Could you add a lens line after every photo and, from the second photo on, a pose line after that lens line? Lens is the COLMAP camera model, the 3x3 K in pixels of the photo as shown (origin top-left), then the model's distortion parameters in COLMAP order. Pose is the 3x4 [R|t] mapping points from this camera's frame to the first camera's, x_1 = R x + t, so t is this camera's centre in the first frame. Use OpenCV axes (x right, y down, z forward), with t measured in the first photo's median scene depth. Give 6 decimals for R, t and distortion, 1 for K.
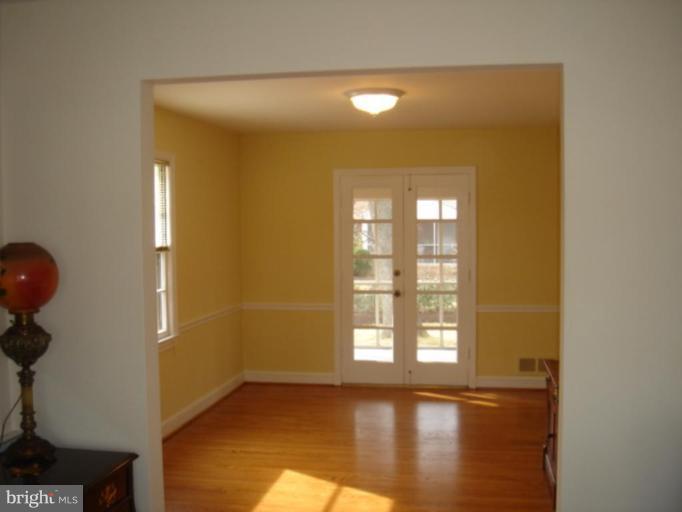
lens RADIAL K [[759.1, 0, 341.0], [0, 759.1, 256.0], [0, 0, 1]] dist [-0.162425, 0.073048]
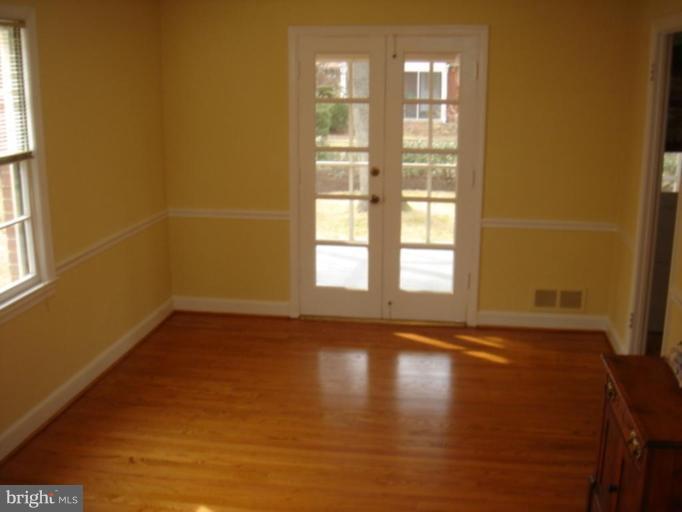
lens RADIAL K [[759.1, 0, 341.0], [0, 759.1, 256.0], [0, 0, 1]] dist [-0.162425, 0.073048]
pose [[0.999560, 0.004702, 0.029287, 0.020580], [-0.010432, 0.980004, 0.198704, -0.043947], [-0.027767, -0.198922, 0.979622, 0.272447]]
